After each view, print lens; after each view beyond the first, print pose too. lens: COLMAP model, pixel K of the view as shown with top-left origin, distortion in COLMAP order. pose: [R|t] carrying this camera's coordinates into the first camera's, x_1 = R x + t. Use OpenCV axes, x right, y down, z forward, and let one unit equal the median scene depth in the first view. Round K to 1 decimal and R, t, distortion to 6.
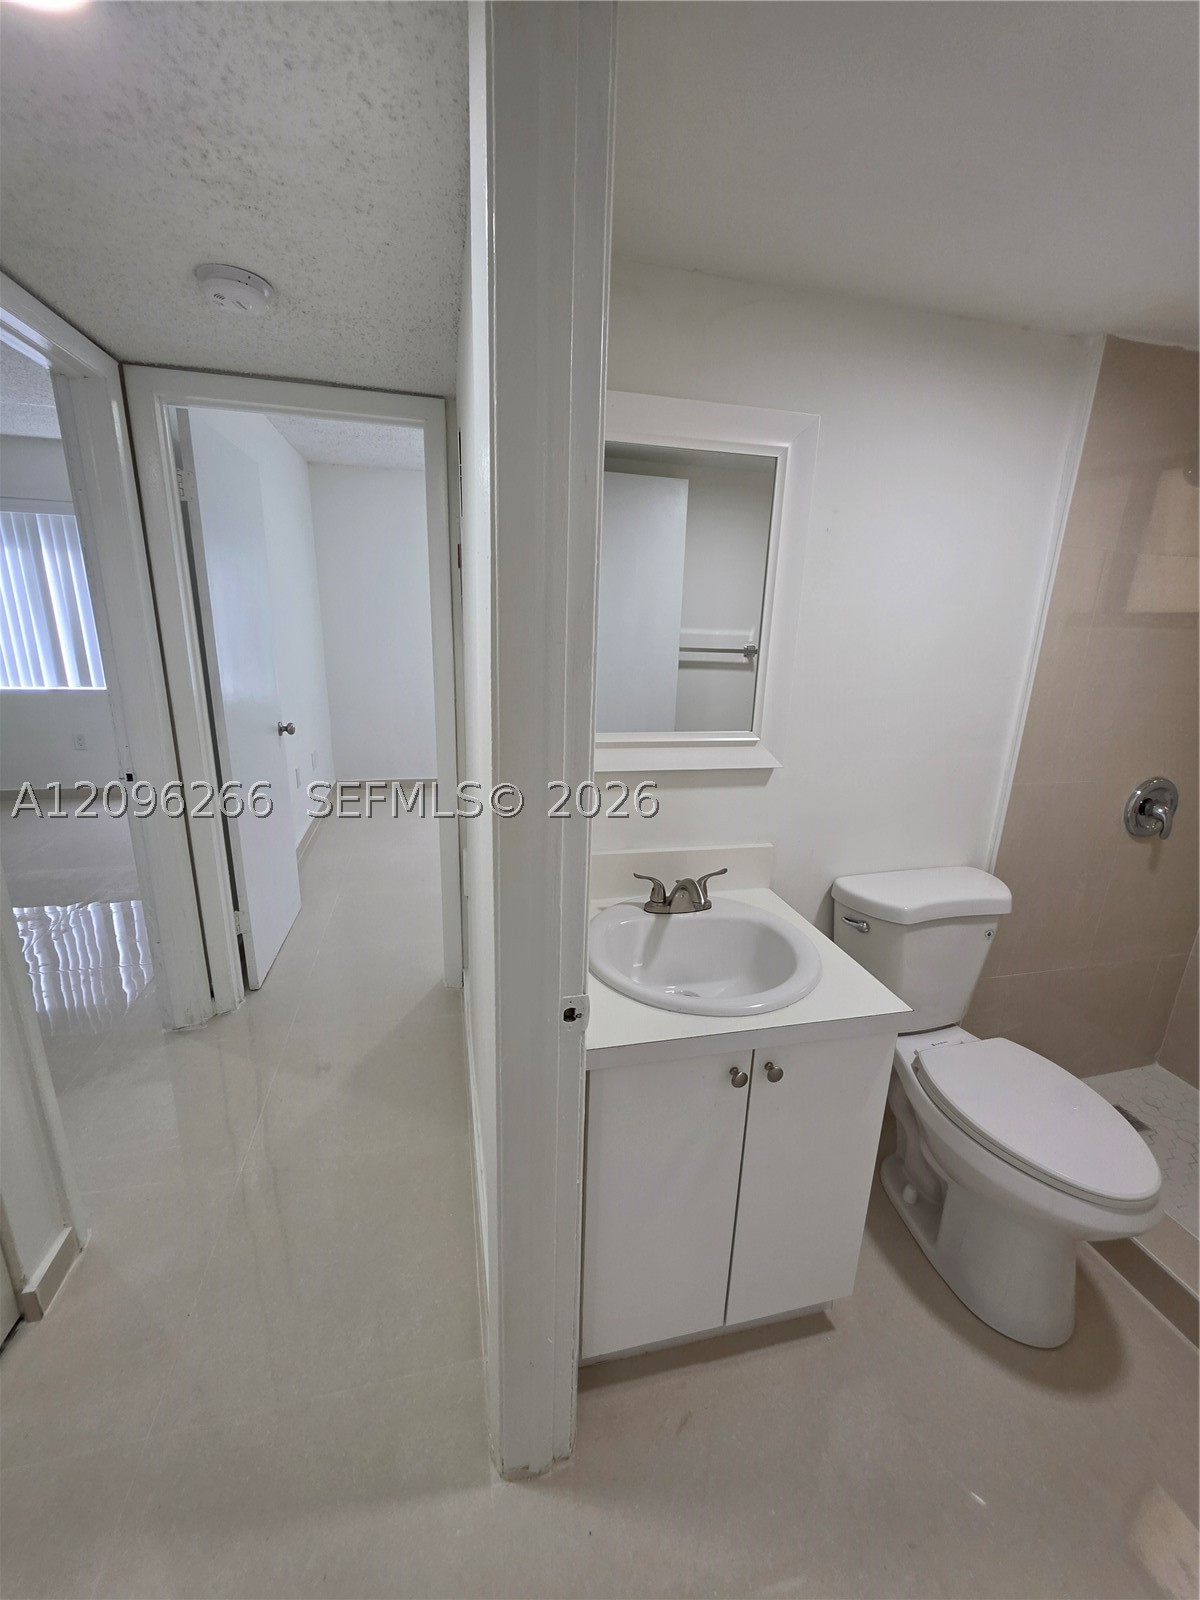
lens RADIAL K [[648.1, 0, 598.9], [0, 648.1, 796.7], [0, 0, 1]] dist [-0.000291, 0.000479]
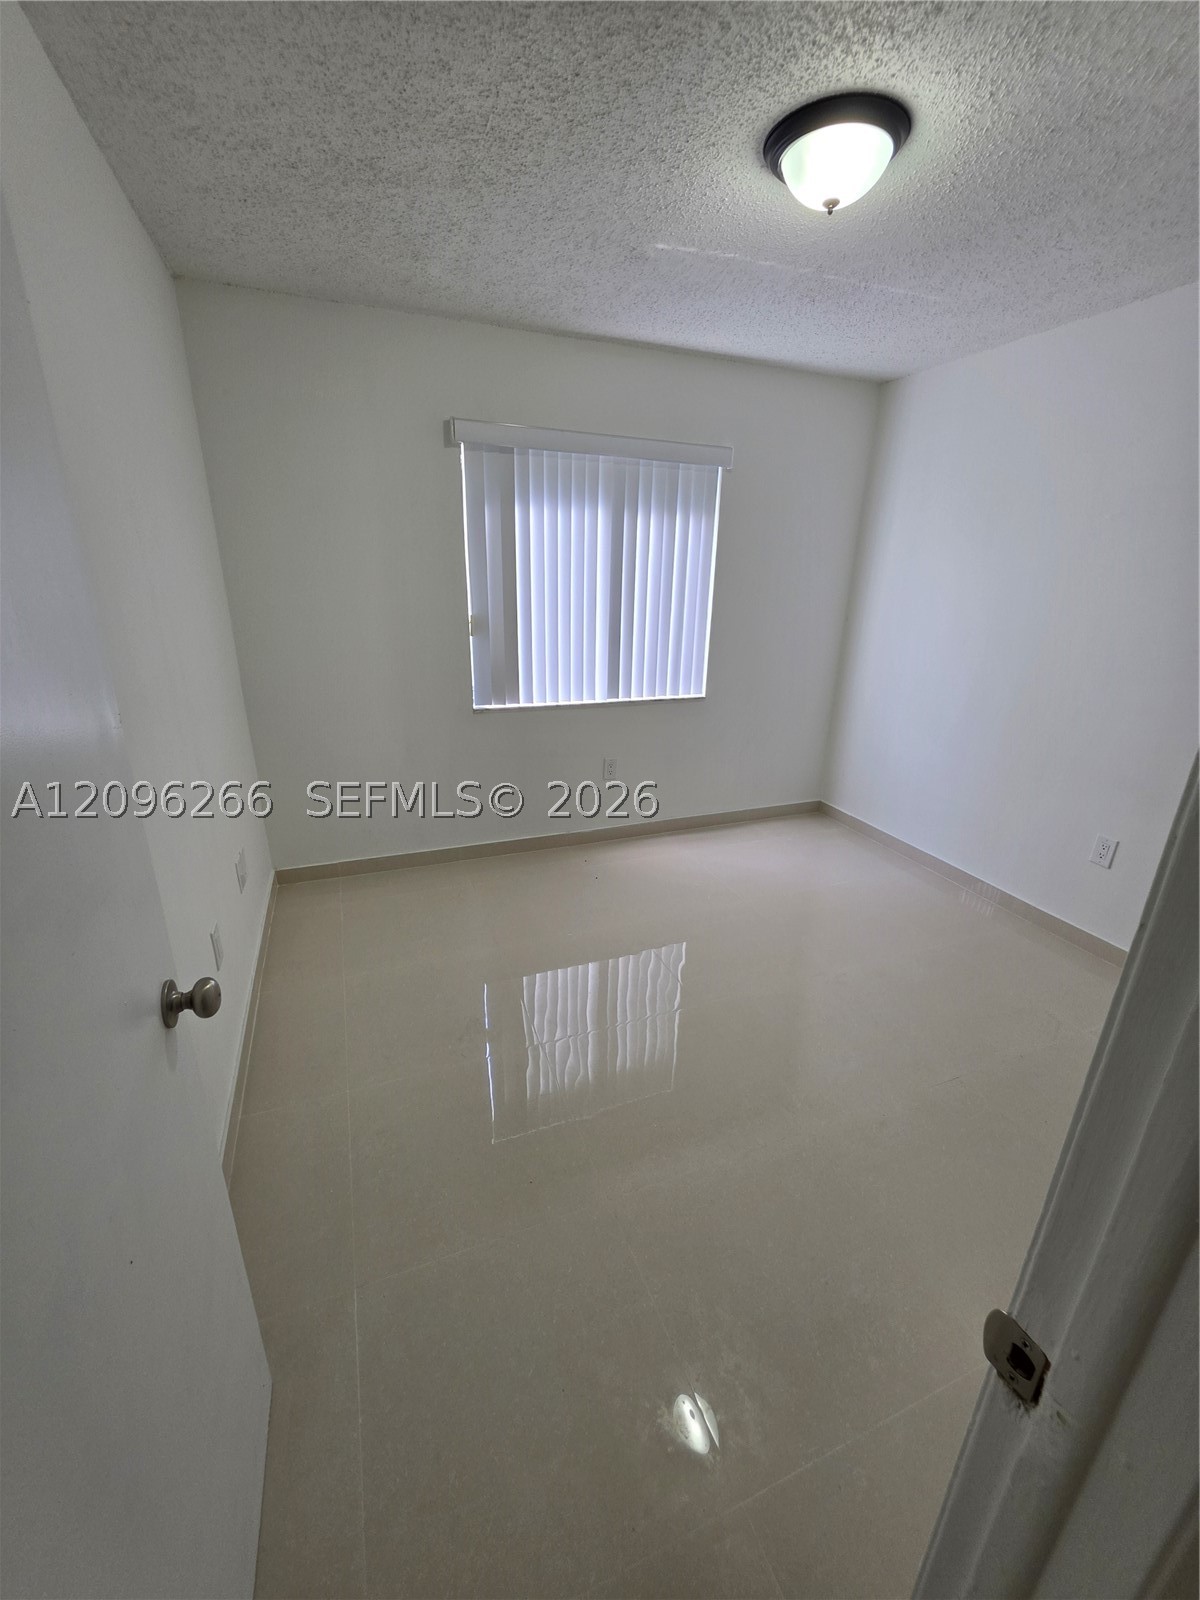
lens RADIAL K [[648.1, 0, 598.9], [0, 648.1, 796.7], [0, 0, 1]] dist [-0.000291, 0.000479]
pose [[0.991474, -0.061036, 0.115122, -0.326361], [0.052609, 0.995805, 0.074871, -0.209083], [-0.119209, -0.068176, 0.990526, 0.692651]]
